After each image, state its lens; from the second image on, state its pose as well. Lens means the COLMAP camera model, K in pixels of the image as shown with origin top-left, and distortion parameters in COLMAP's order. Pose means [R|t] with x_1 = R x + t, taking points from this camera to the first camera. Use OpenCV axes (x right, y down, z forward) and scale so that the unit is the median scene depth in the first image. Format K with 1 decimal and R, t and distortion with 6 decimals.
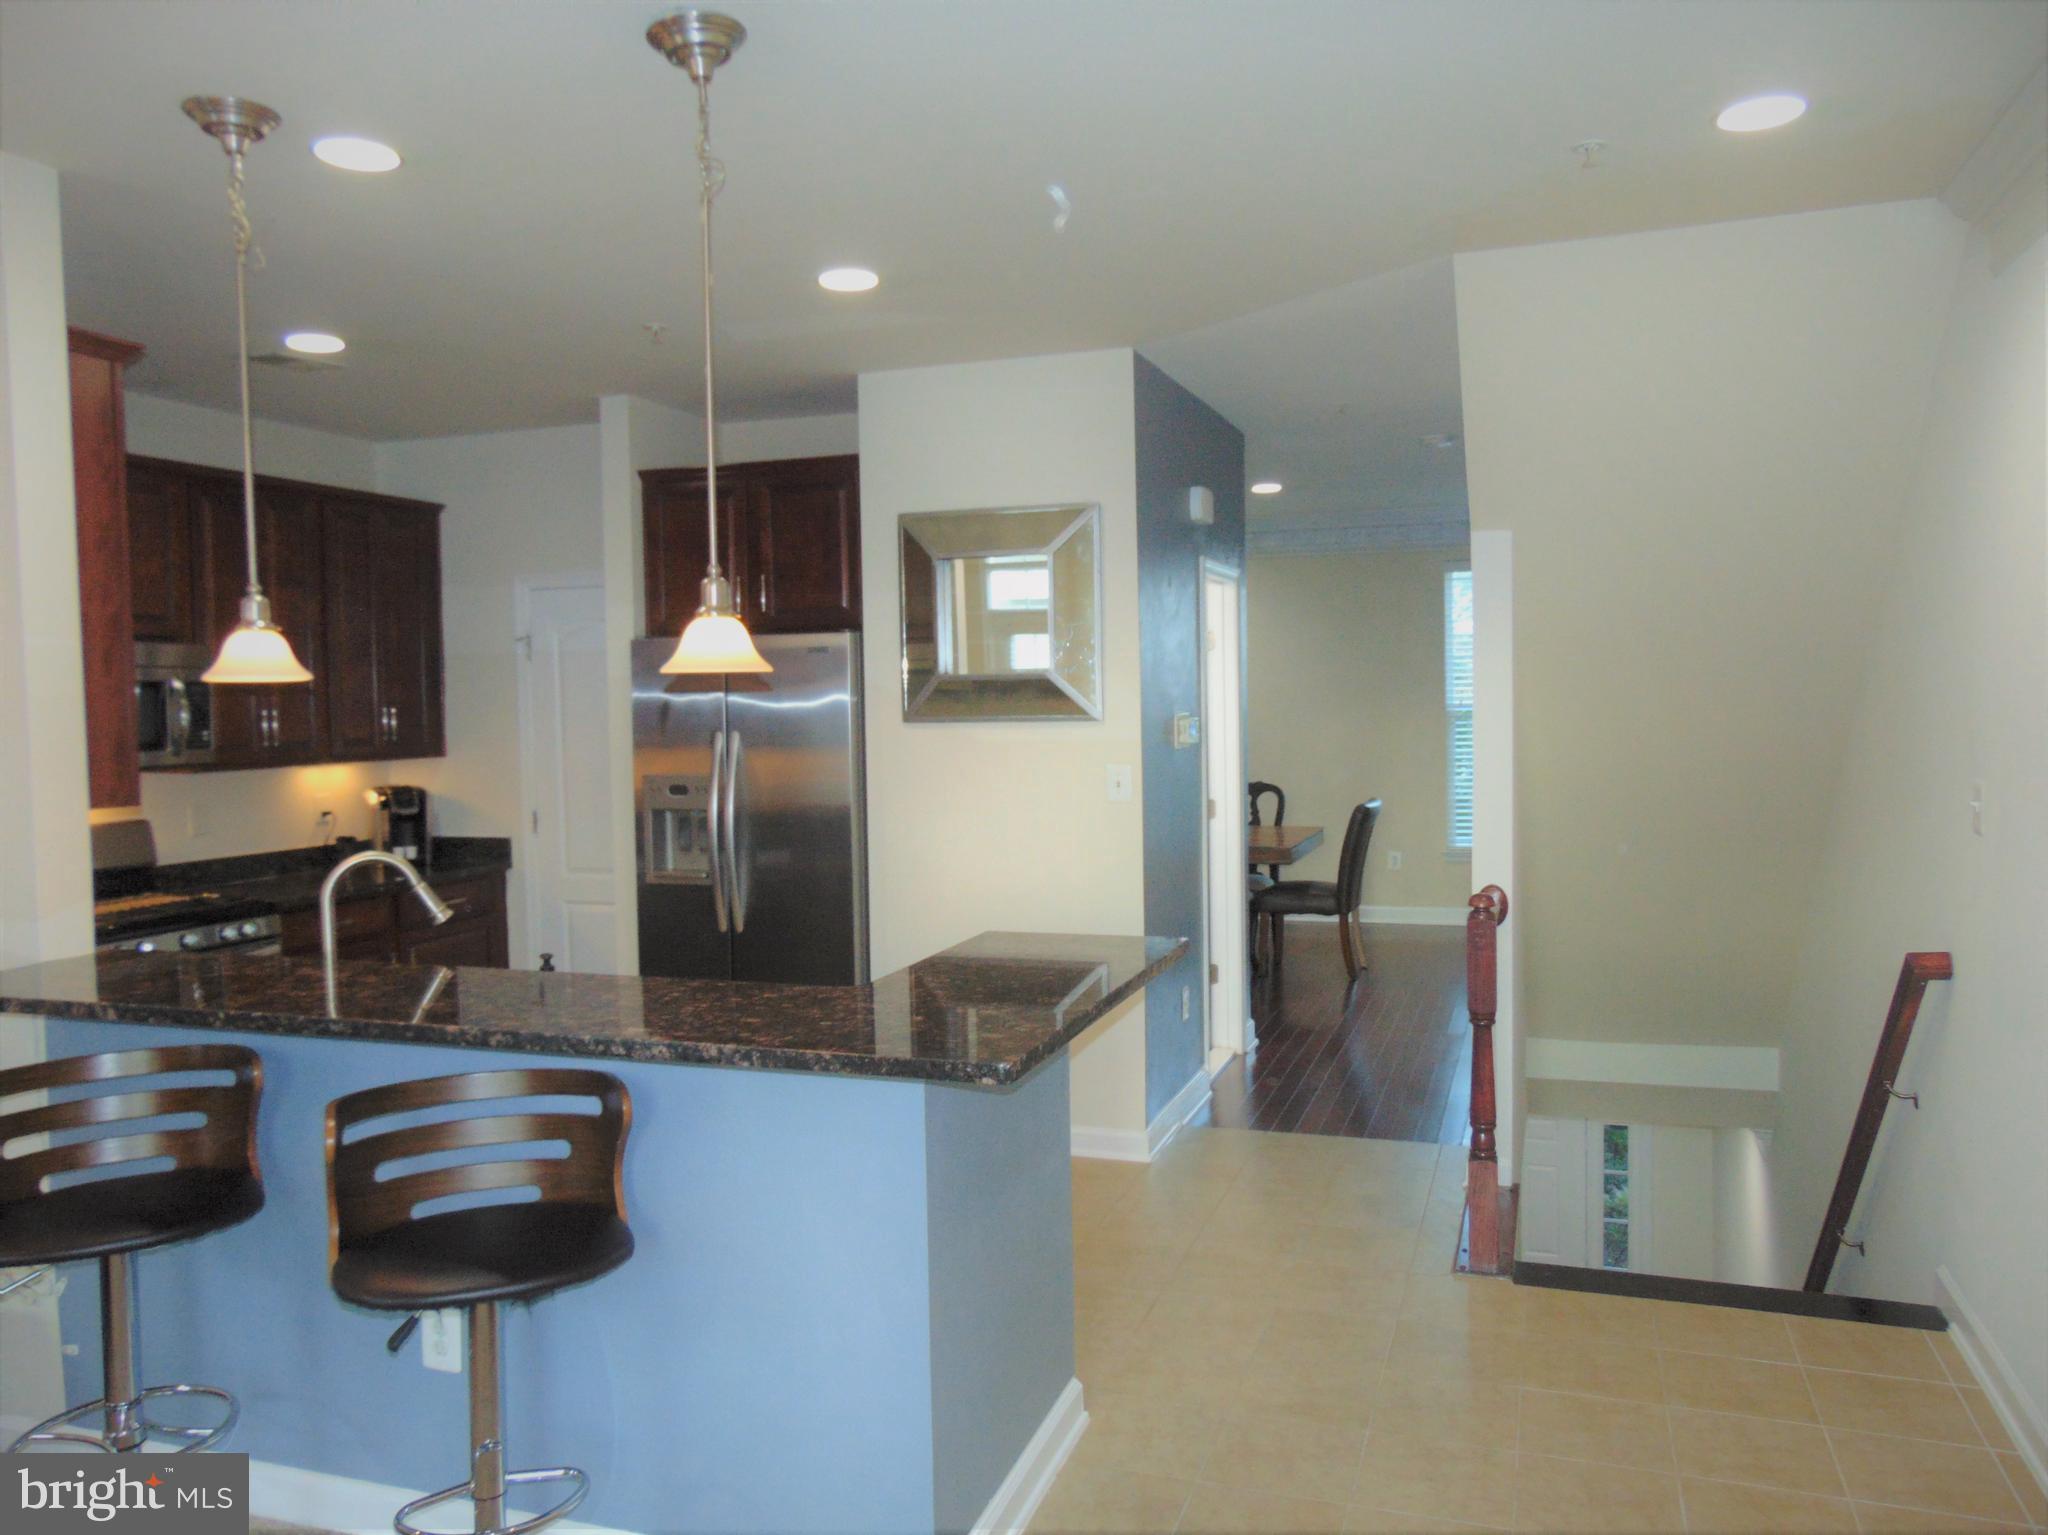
lens RADIAL K [[1514.3, 0, 1020.6], [0, 1514.3, 753.0], [0, 0, 1]] dist [-0.022308, 0.041307]
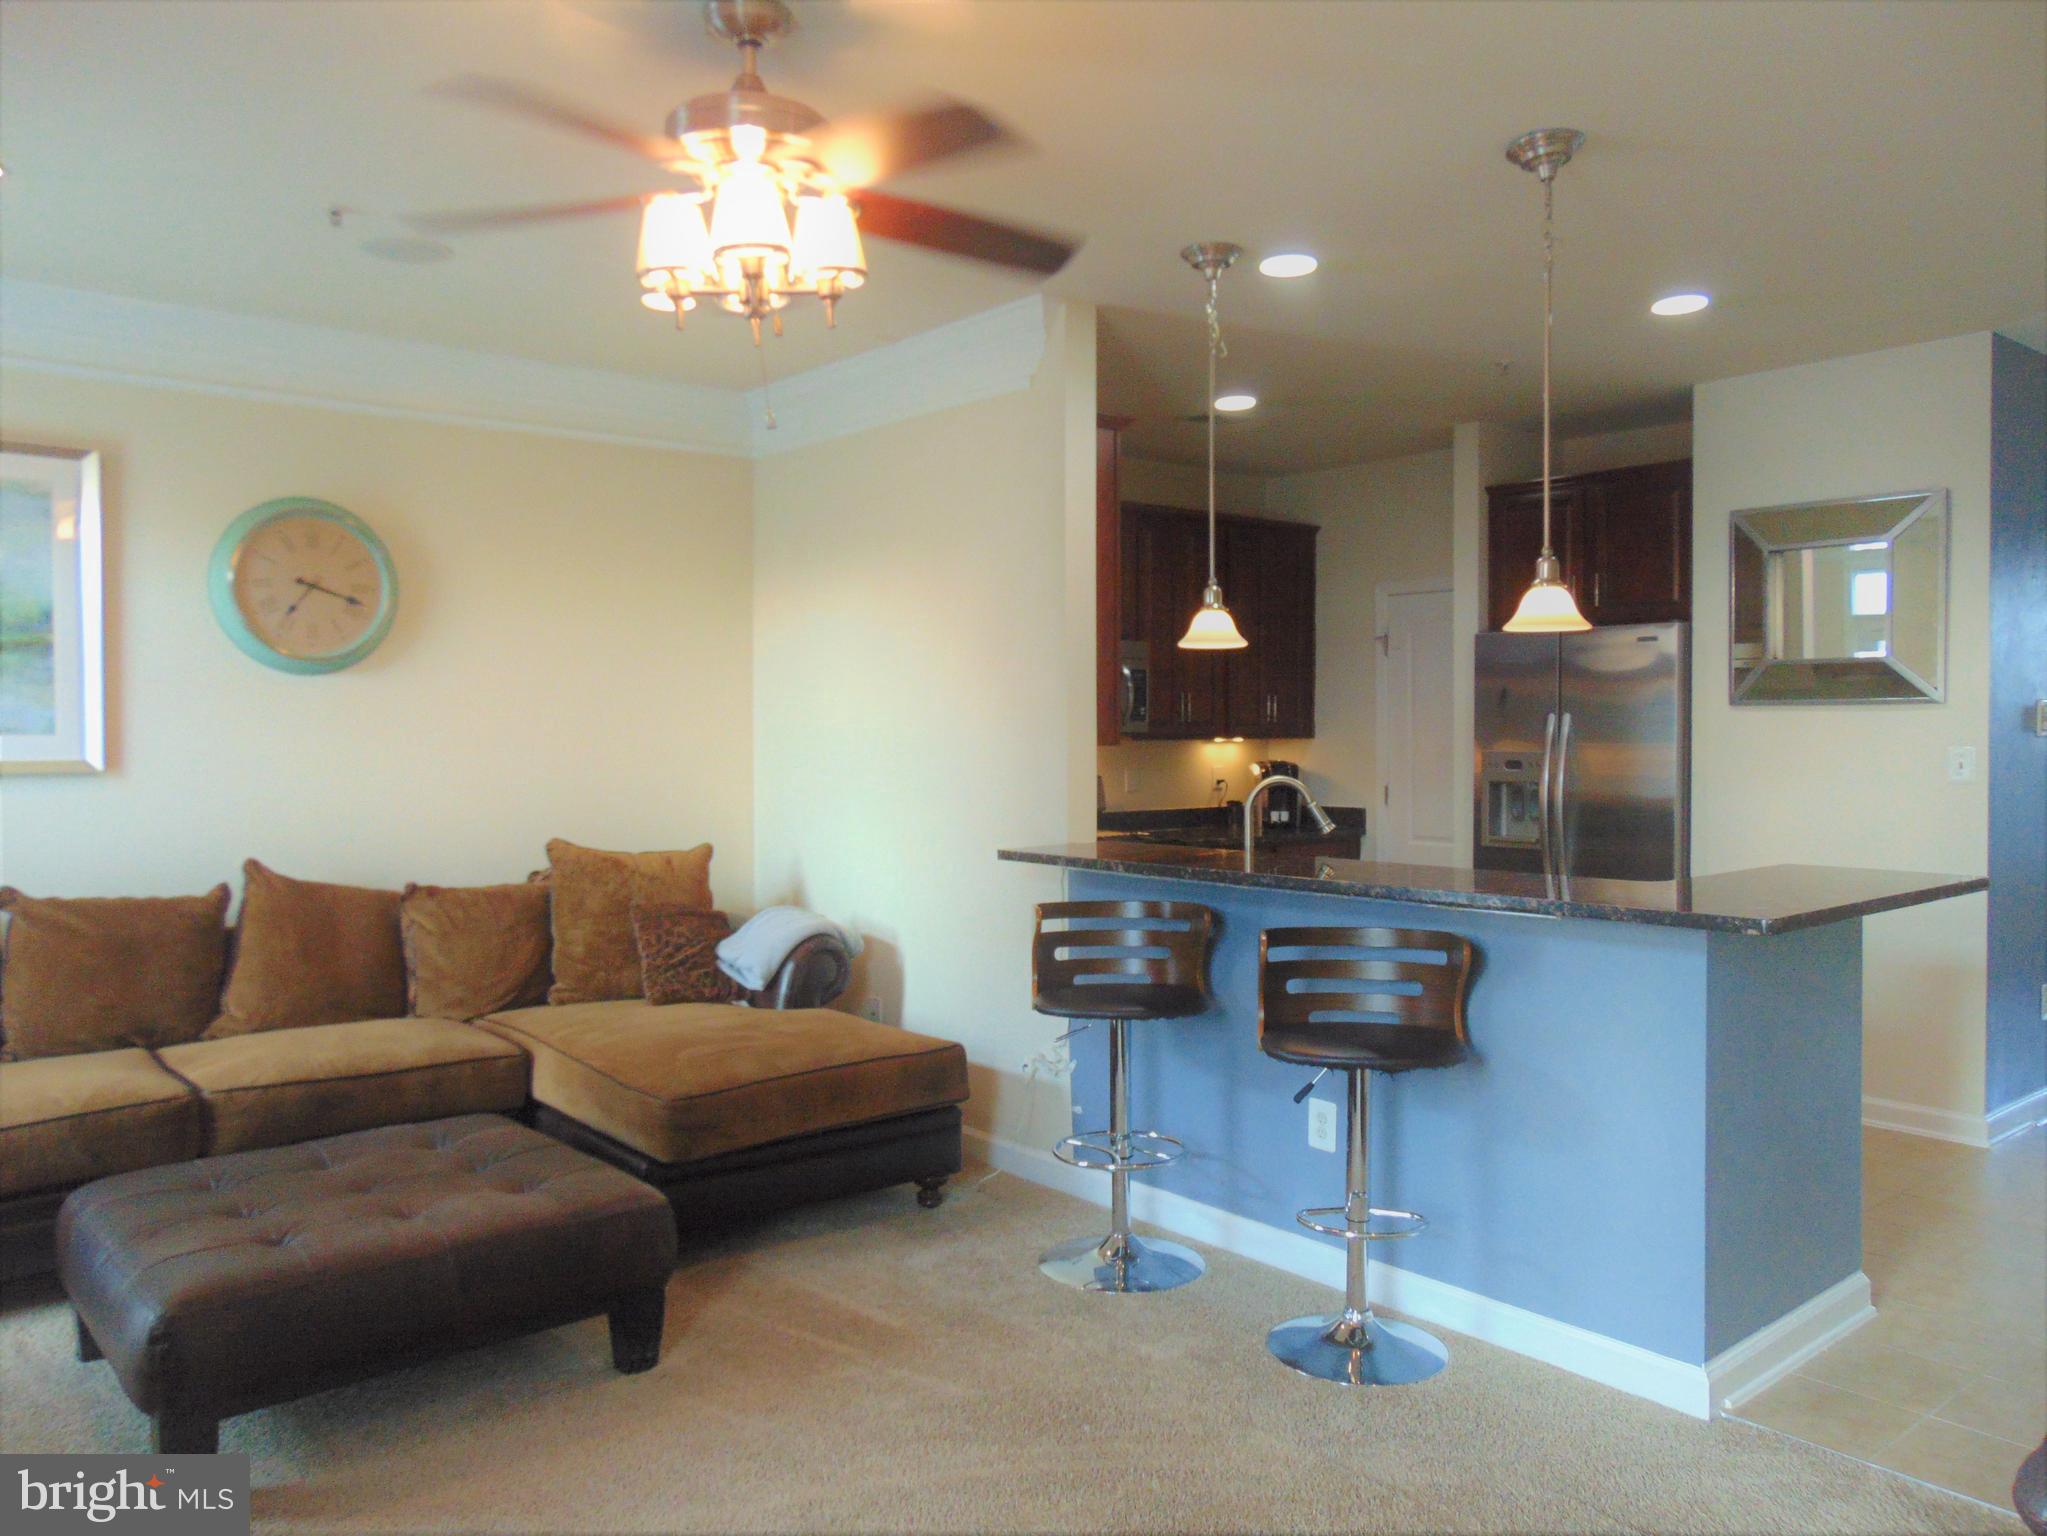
lens RADIAL K [[1513.6, 0, 1033.5], [0, 1513.6, 757.1], [0, 0, 1]] dist [-0.022308, 0.041307]
pose [[0.861977, 0.024909, -0.506334, 0.042115], [-0.031719, 0.999485, -0.004829, 0.040017], [0.505953, 0.020223, 0.862324, -0.181517]]
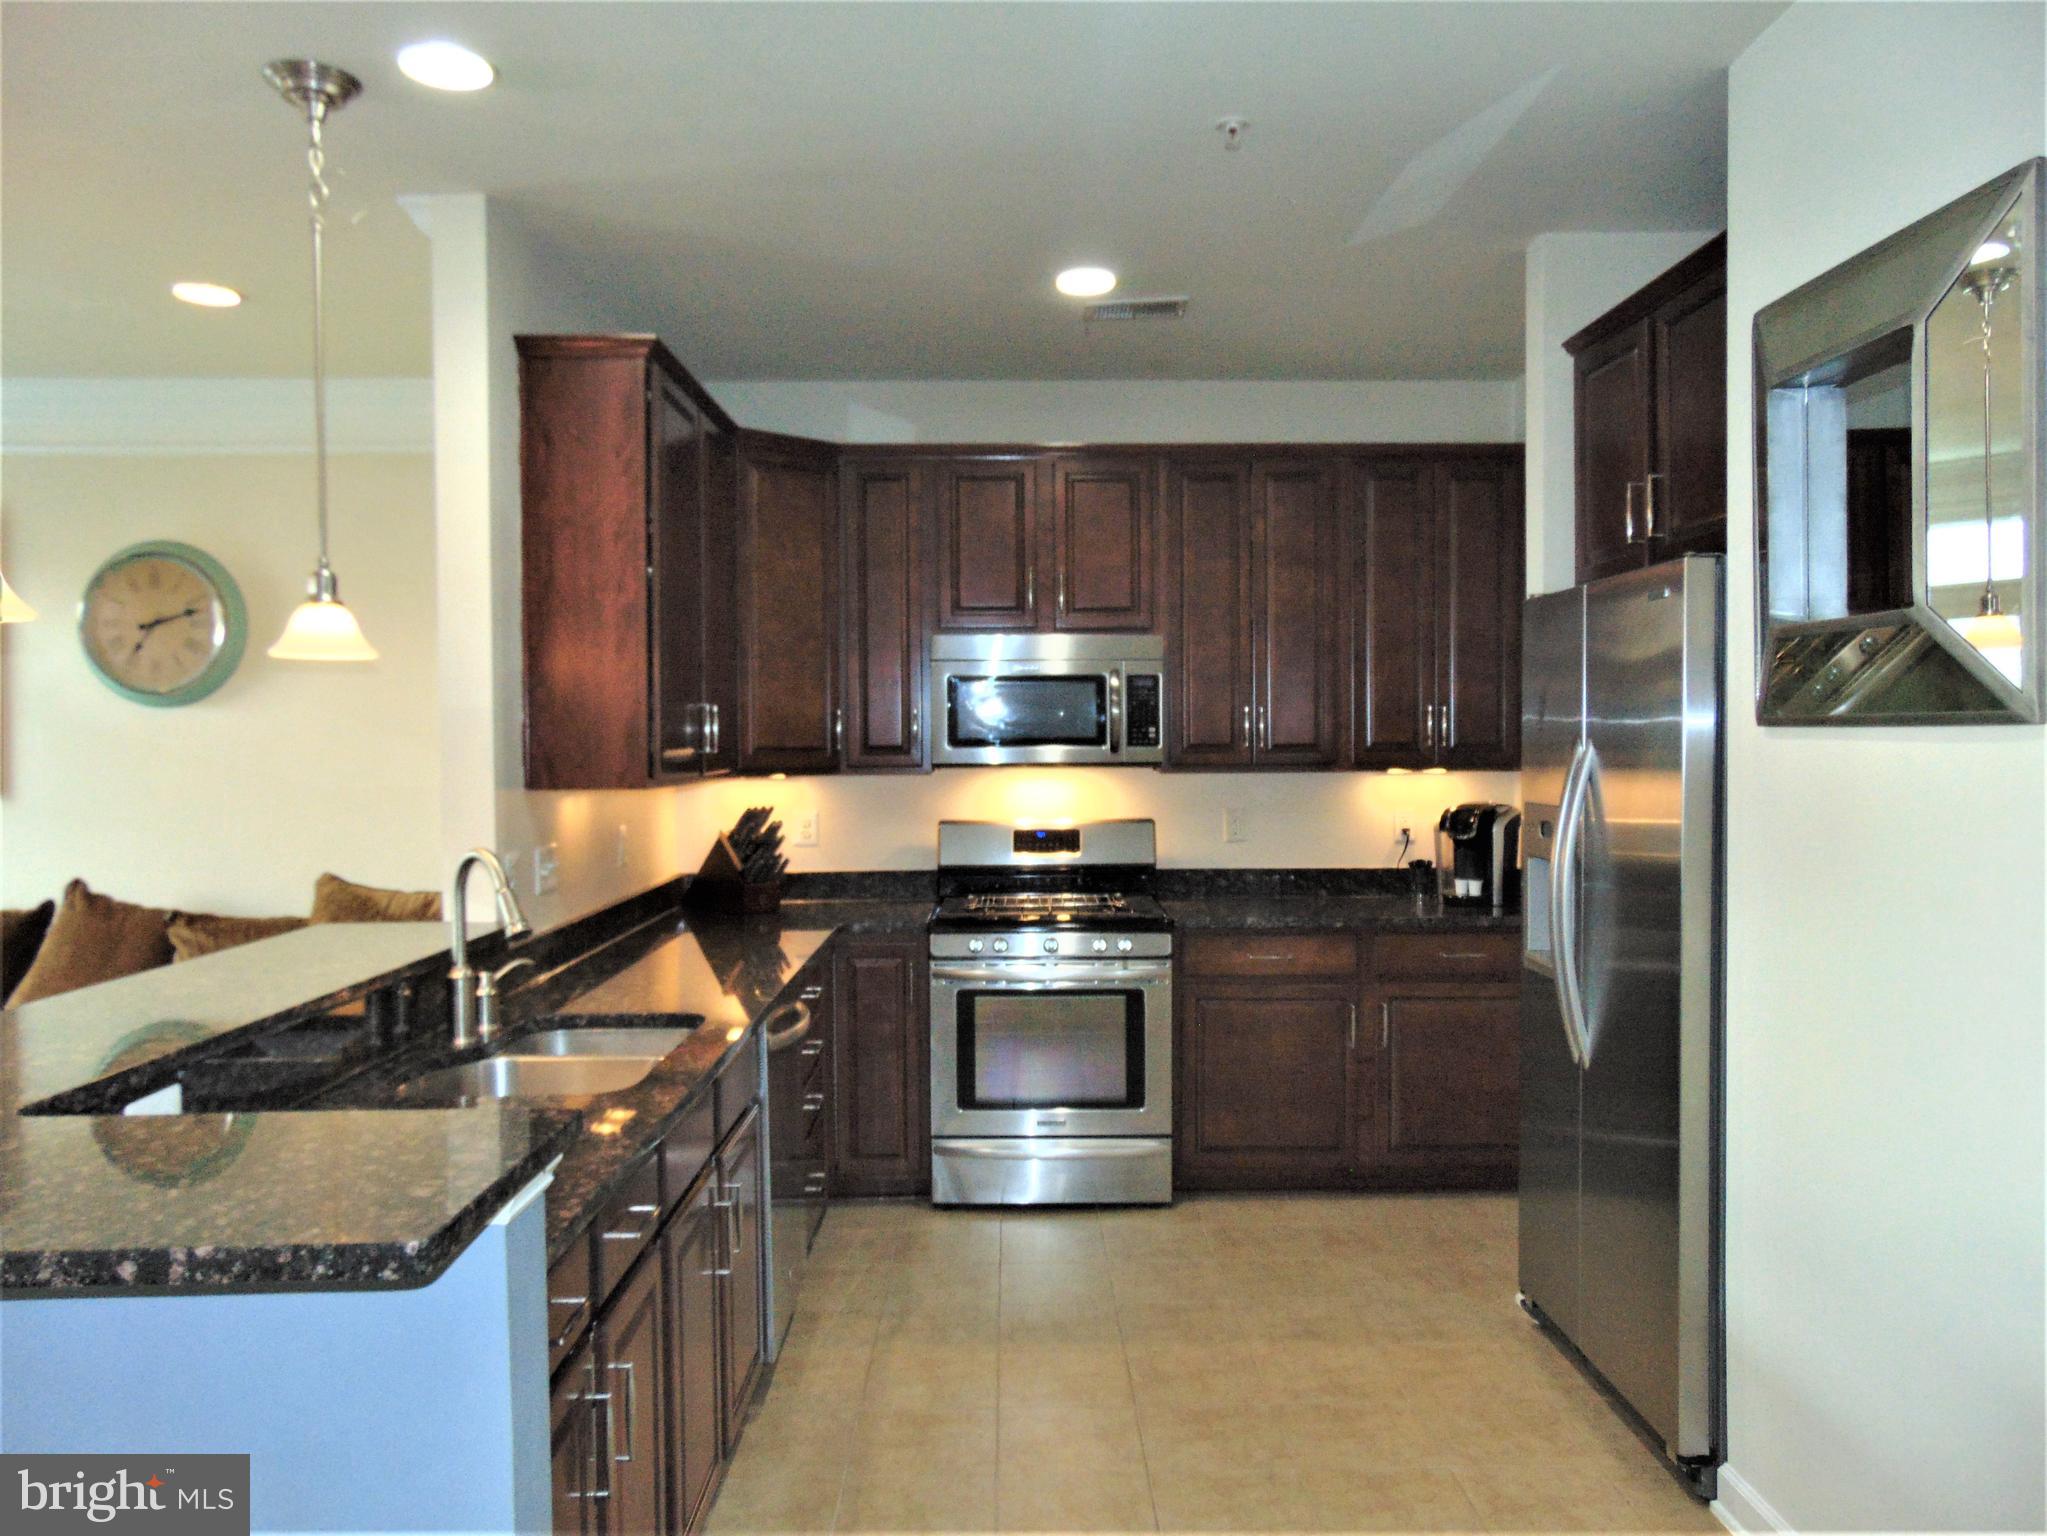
lens RADIAL K [[1513.6, 0, 1033.8], [0, 1513.6, 764.1], [0, 0, 1]] dist [-0.022308, 0.041307]
pose [[0.347448, 0.032703, -0.937129, 0.338581], [-0.037394, 0.999080, 0.021001, -0.009811], [0.936953, 0.027746, 0.348351, 0.652348]]
